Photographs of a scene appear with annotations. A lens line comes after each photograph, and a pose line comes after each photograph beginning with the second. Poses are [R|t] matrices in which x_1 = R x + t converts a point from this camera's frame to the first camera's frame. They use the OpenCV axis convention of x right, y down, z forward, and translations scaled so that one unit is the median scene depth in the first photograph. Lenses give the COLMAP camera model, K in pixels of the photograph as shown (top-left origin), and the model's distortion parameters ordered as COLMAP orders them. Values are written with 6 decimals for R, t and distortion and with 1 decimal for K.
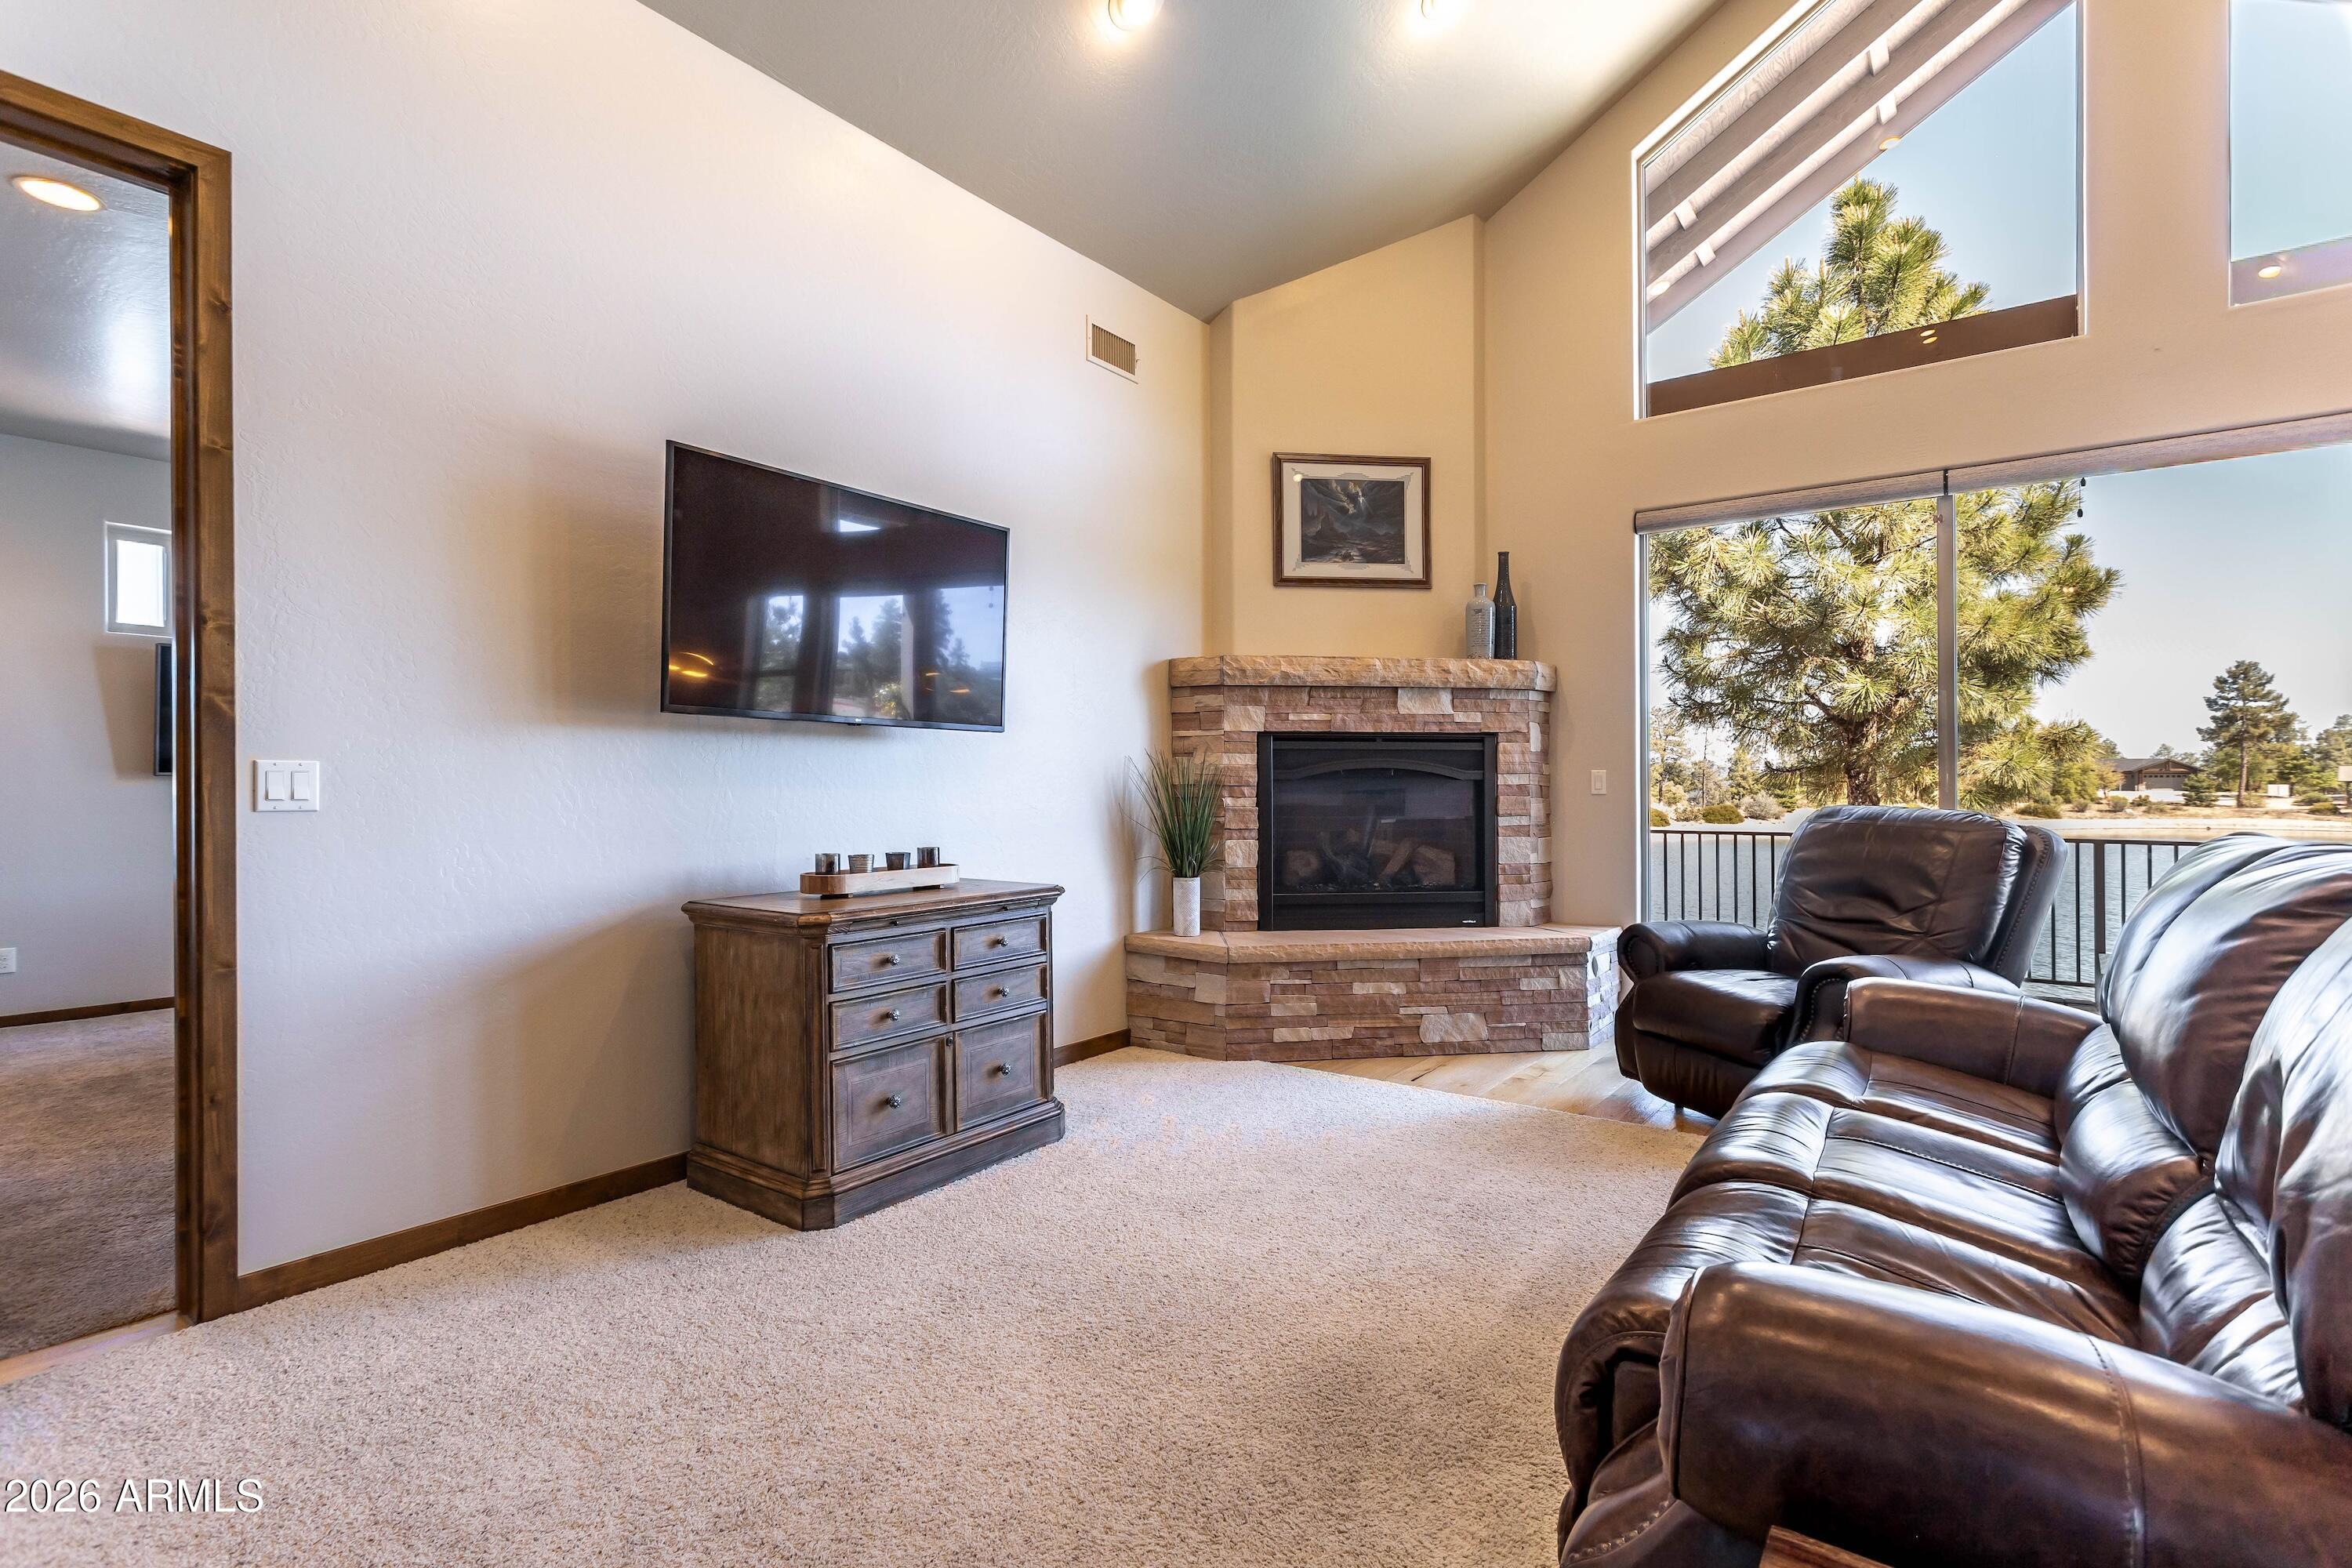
lens RADIAL K [[1108.7, 0, 1176.0], [0, 1108.7, 784.0], [0, 0, 1]] dist [0.003649, -0.000112]
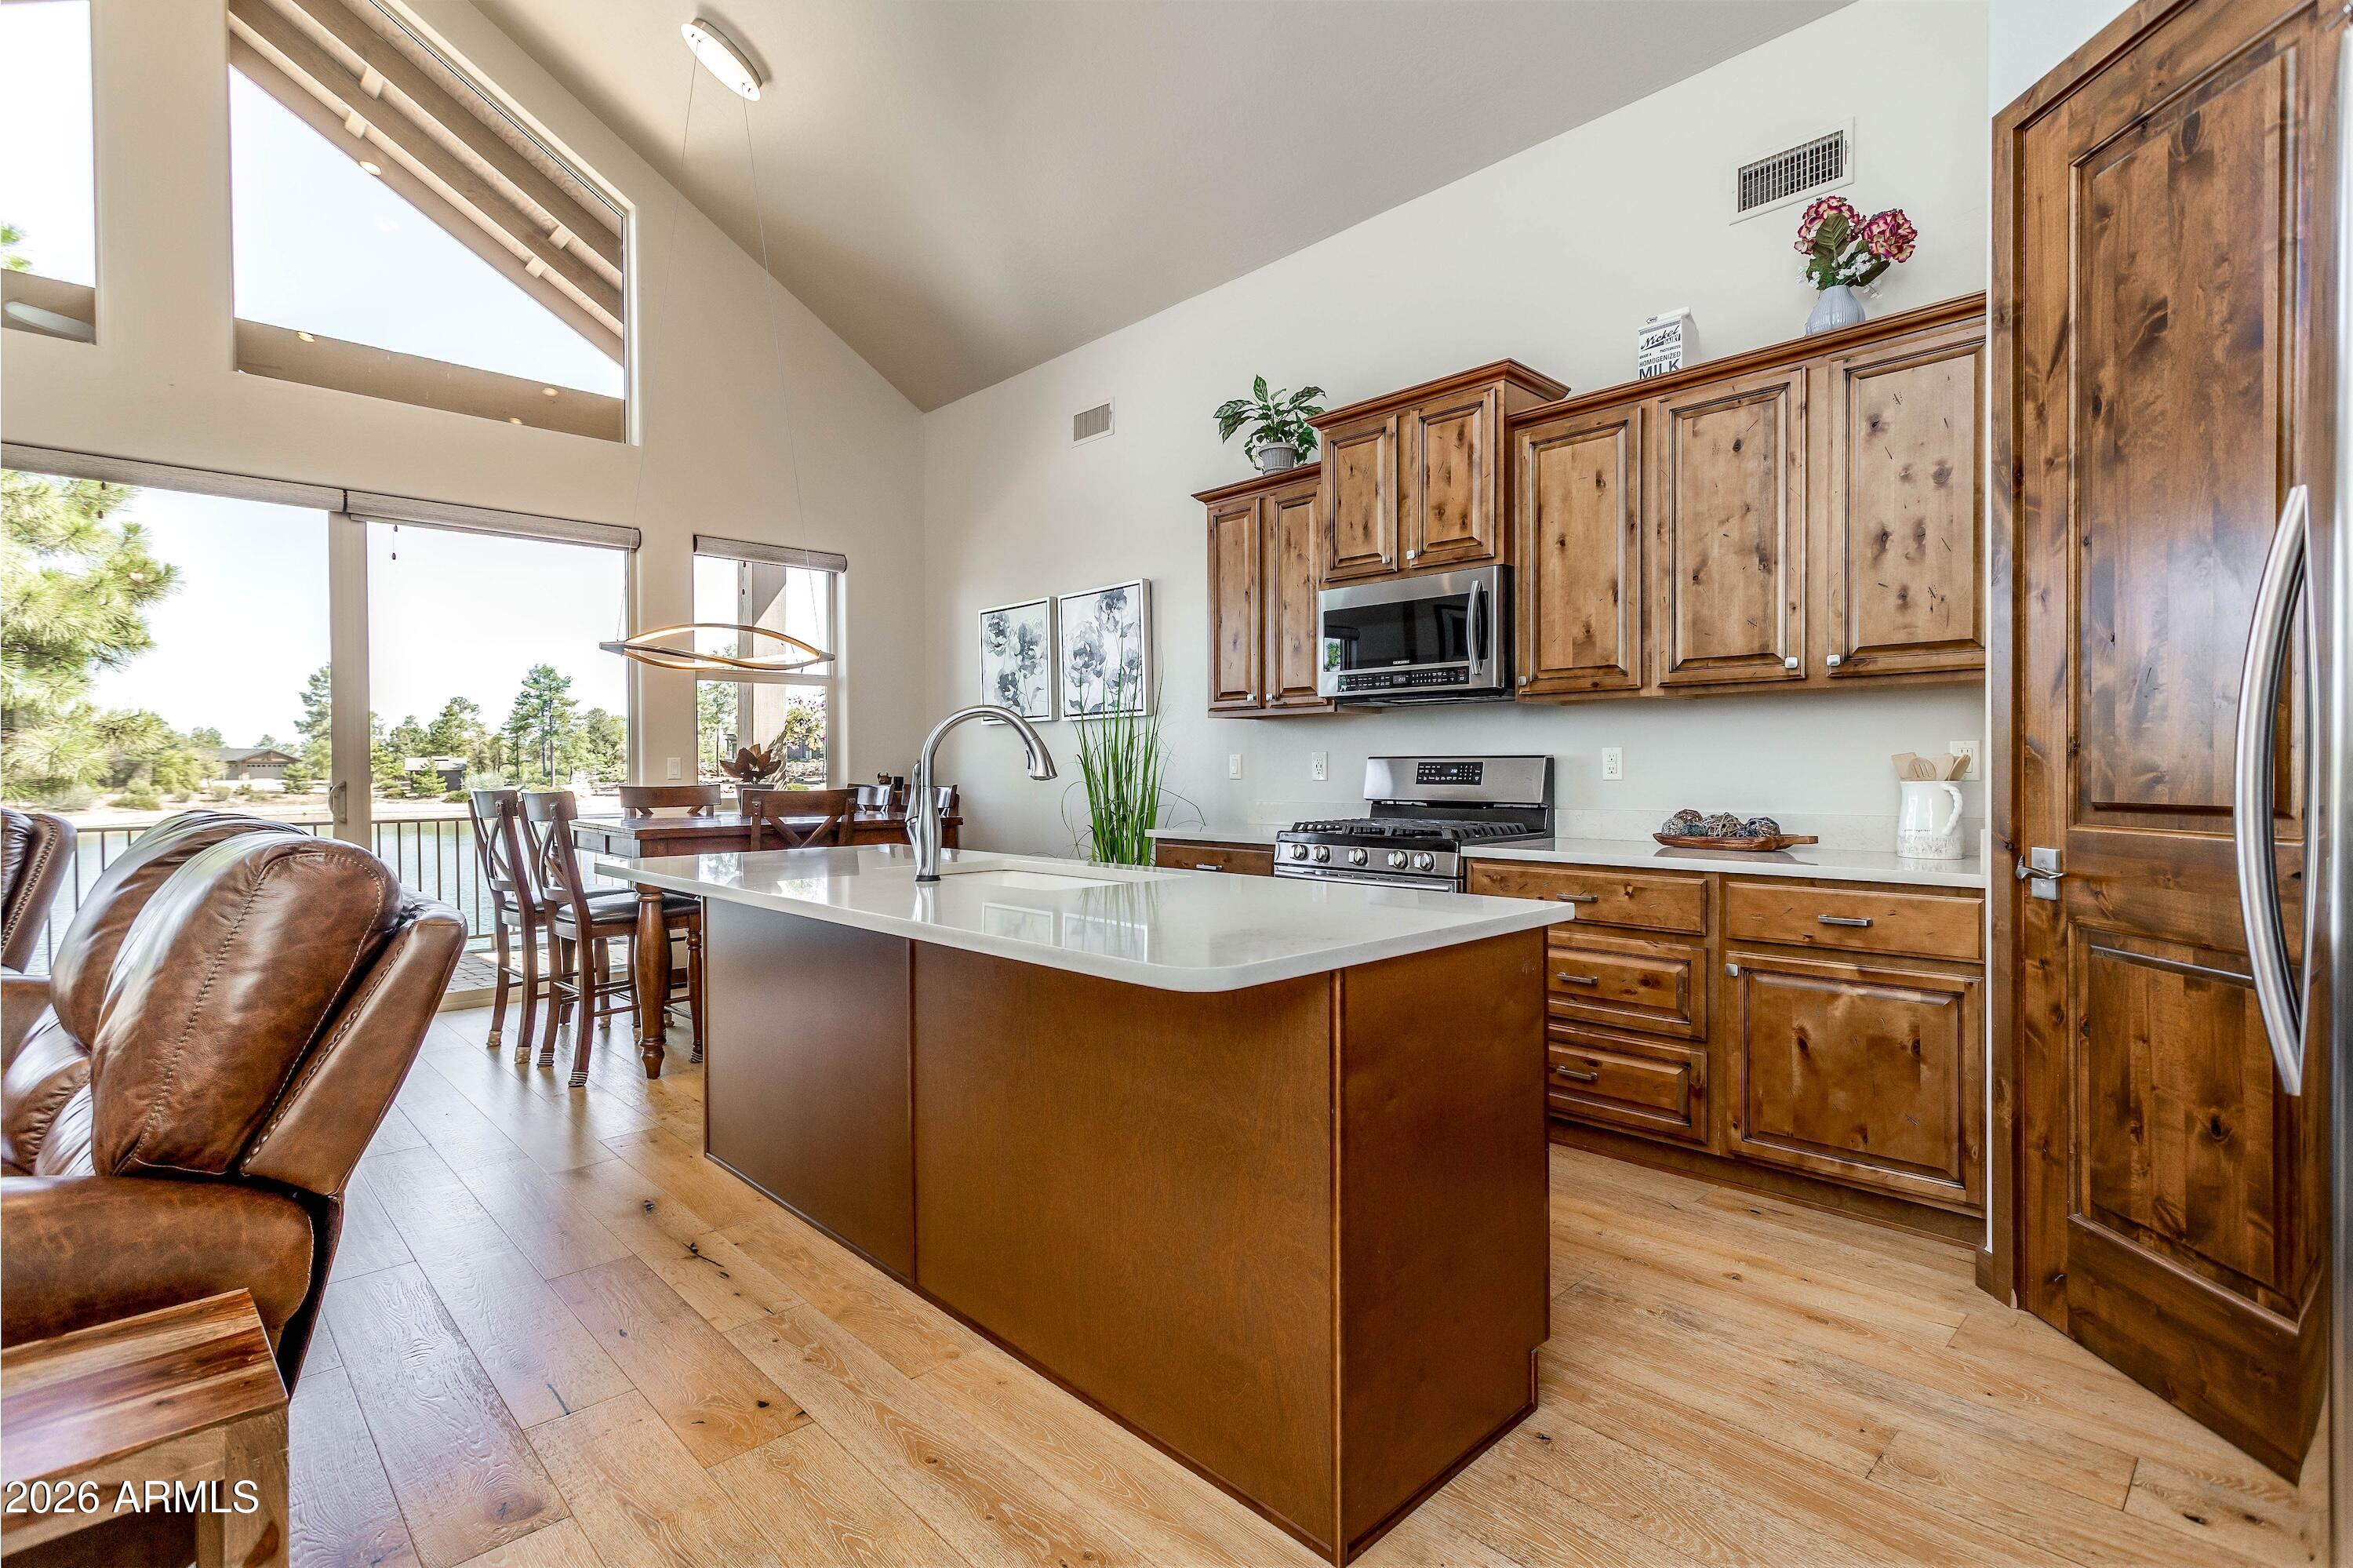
lens RADIAL K [[1109.2, 0, 1176.5], [0, 1109.2, 784.0], [0, 0, 1]] dist [0.003649, -0.000112]
pose [[0.161238, -0.015118, 0.986800, -0.051428], [0.005933, 0.999879, 0.014349, 0.001655], [-0.986898, 0.003541, 0.161308, -0.148298]]
